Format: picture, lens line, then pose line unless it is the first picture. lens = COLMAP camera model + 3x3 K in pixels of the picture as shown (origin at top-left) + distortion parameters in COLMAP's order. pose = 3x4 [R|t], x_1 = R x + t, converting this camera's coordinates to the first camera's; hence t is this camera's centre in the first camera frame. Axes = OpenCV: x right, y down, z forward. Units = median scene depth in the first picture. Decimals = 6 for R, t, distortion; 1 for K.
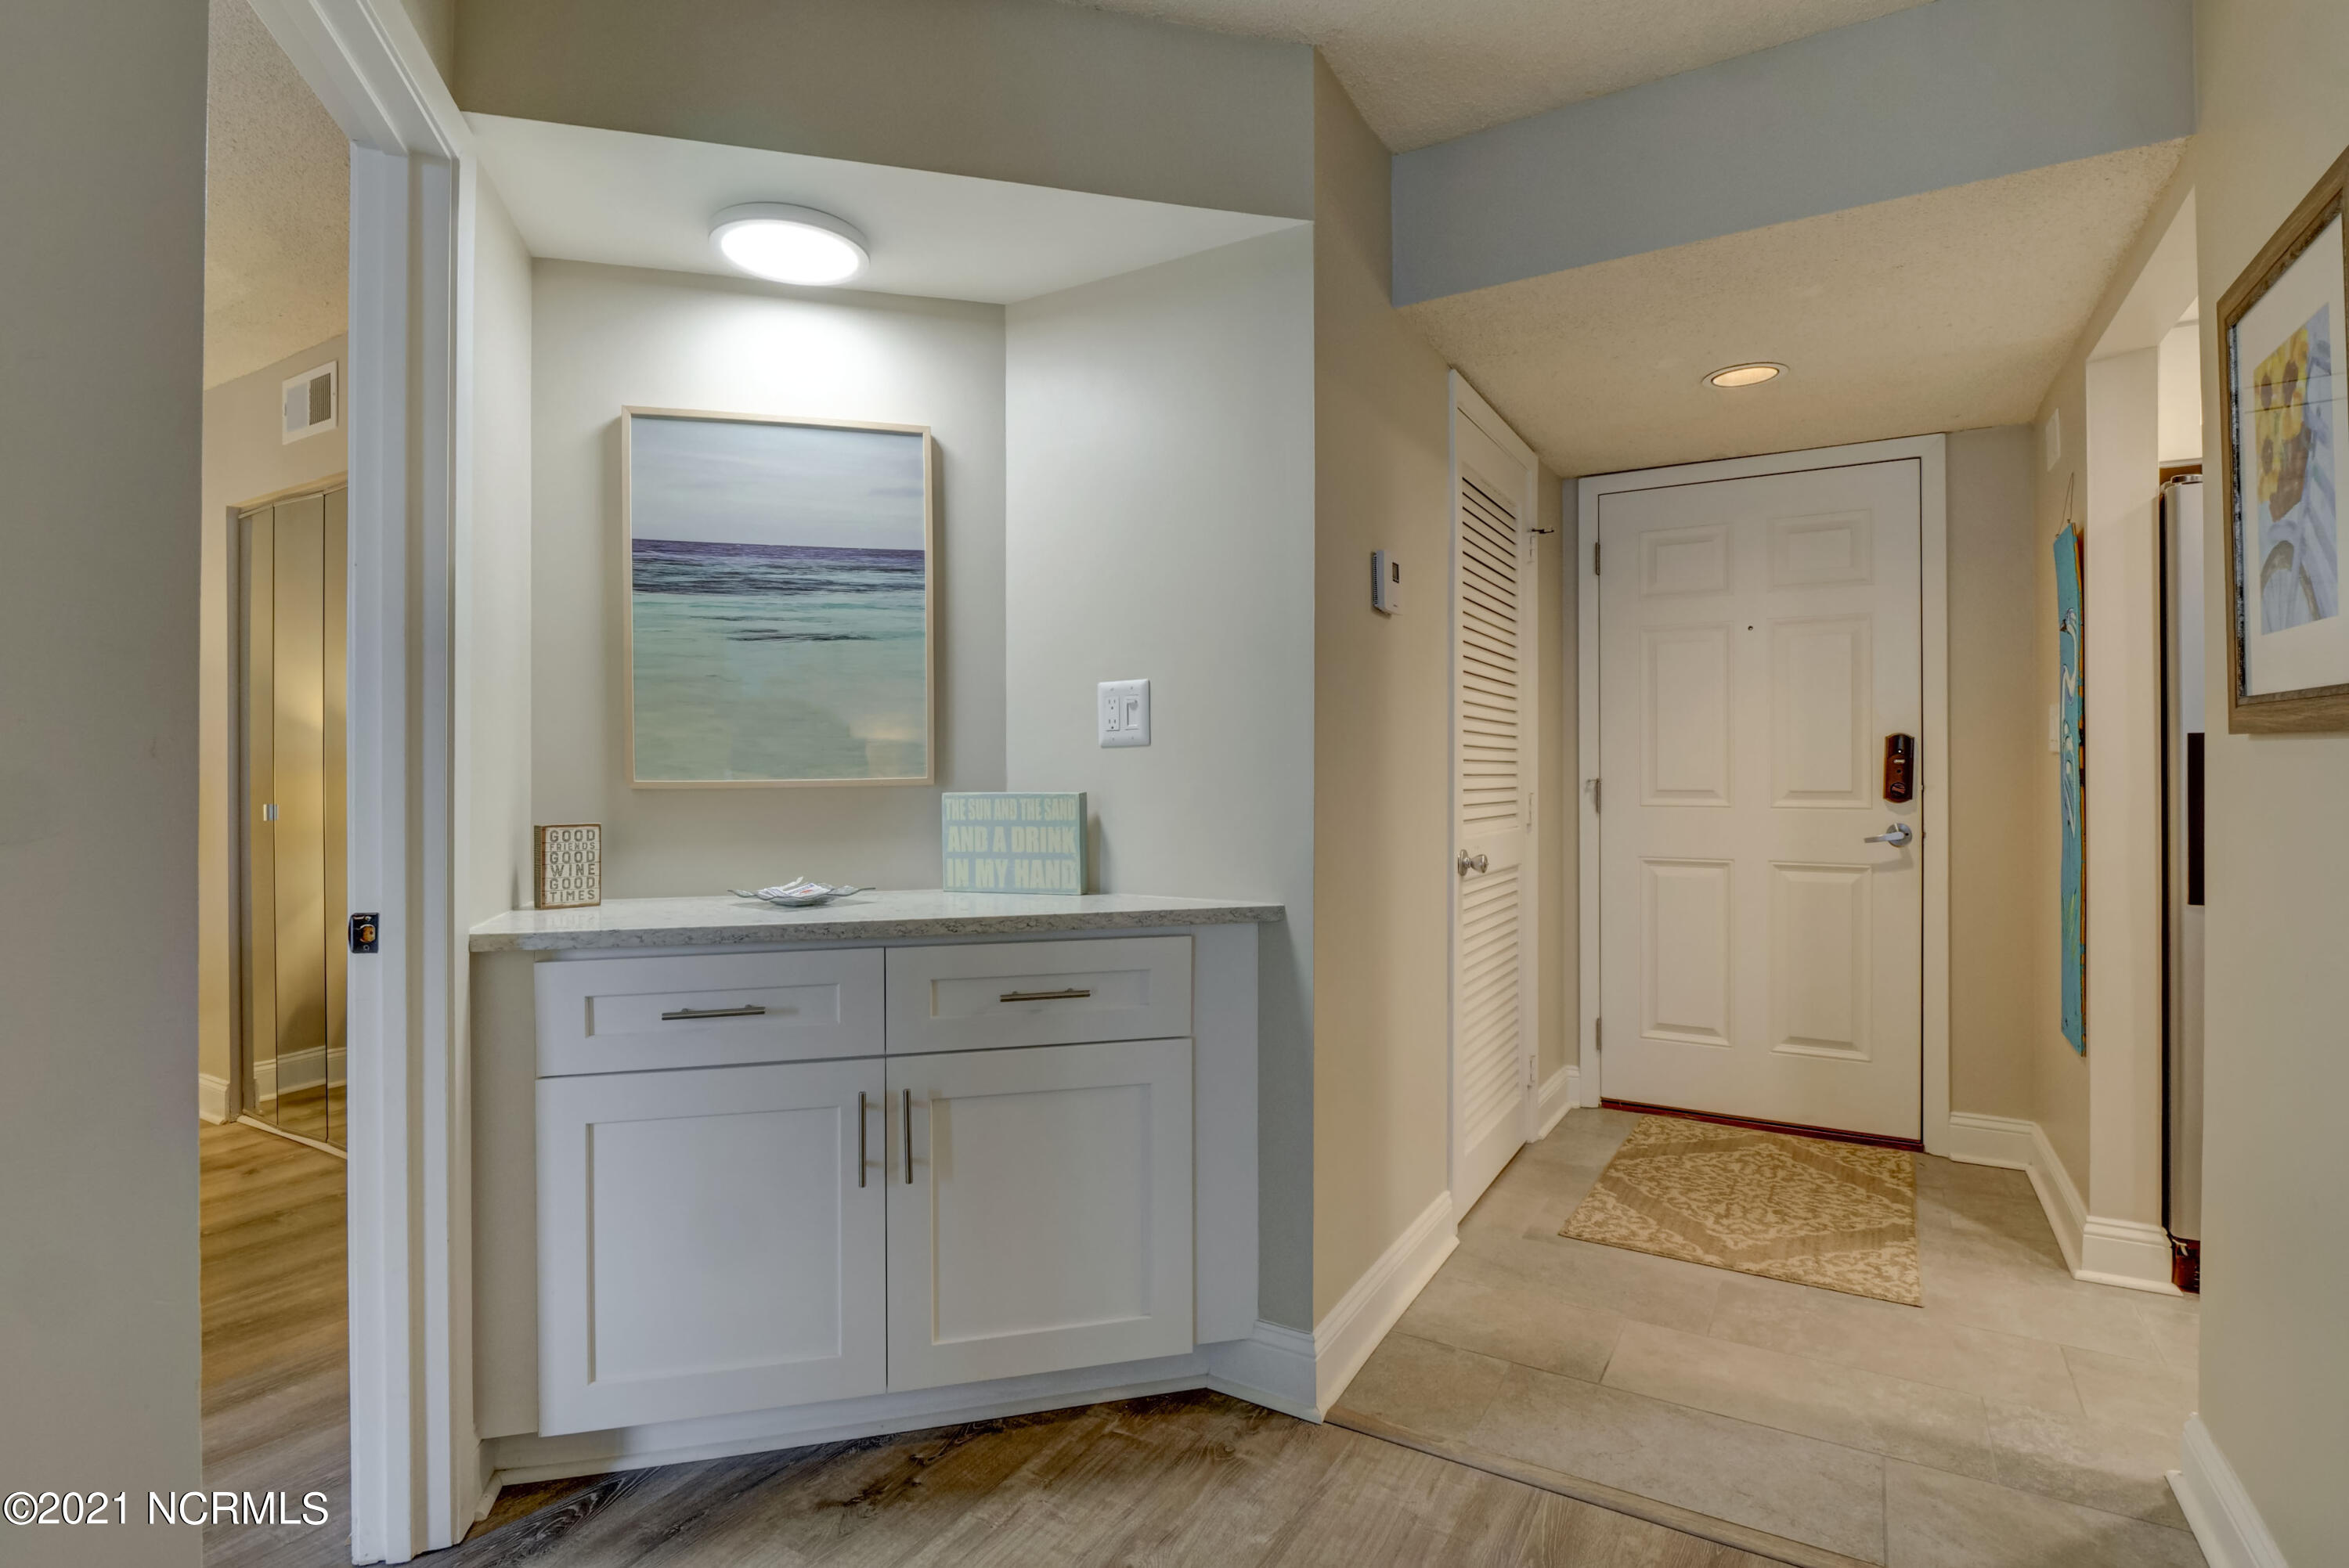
lens RADIAL K [[1145.7, 0, 1172.4], [0, 1145.7, 772.5], [0, 0, 1]] dist [-0.013099, 0.000053]
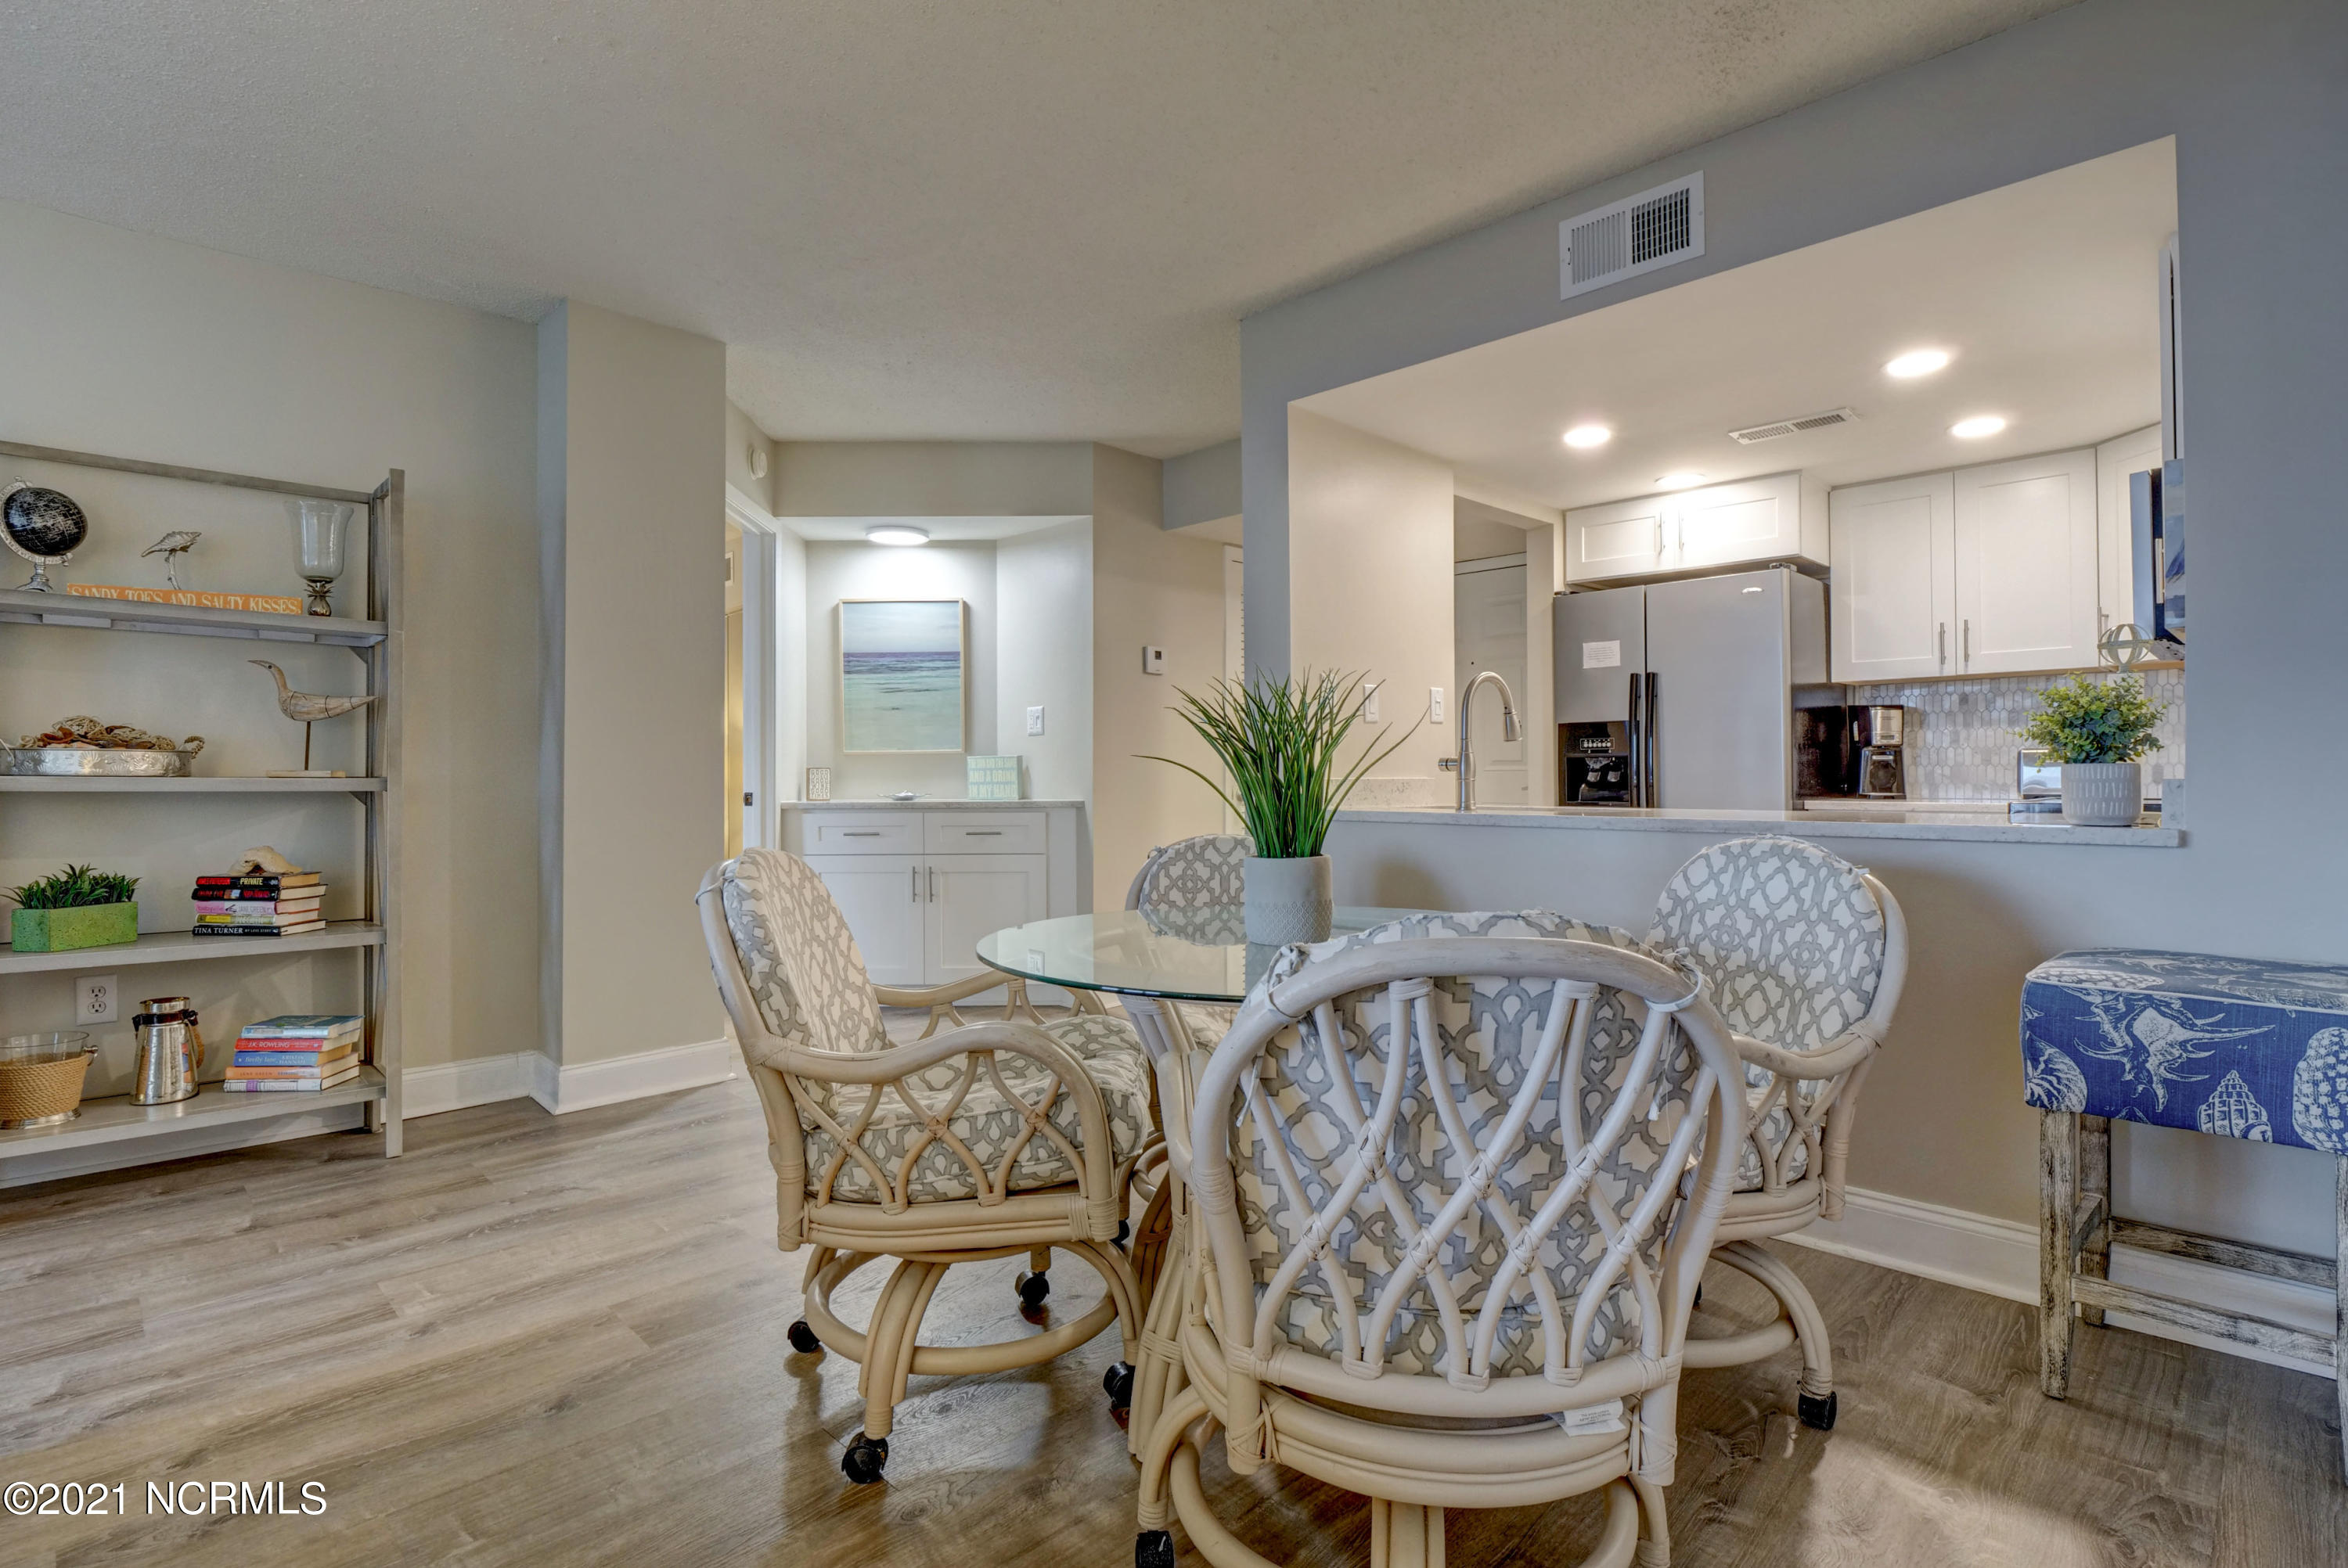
lens RADIAL K [[1135.0, 0, 1153.4], [0, 1135.0, 782.2], [0, 0, 1]] dist [-0.005353, -0.000813]
pose [[0.964699, 0.002763, -0.263339, 0.822749], [-0.002377, 0.999996, 0.001785, 0.069808], [0.263343, -0.001096, 0.964702, -1.192170]]
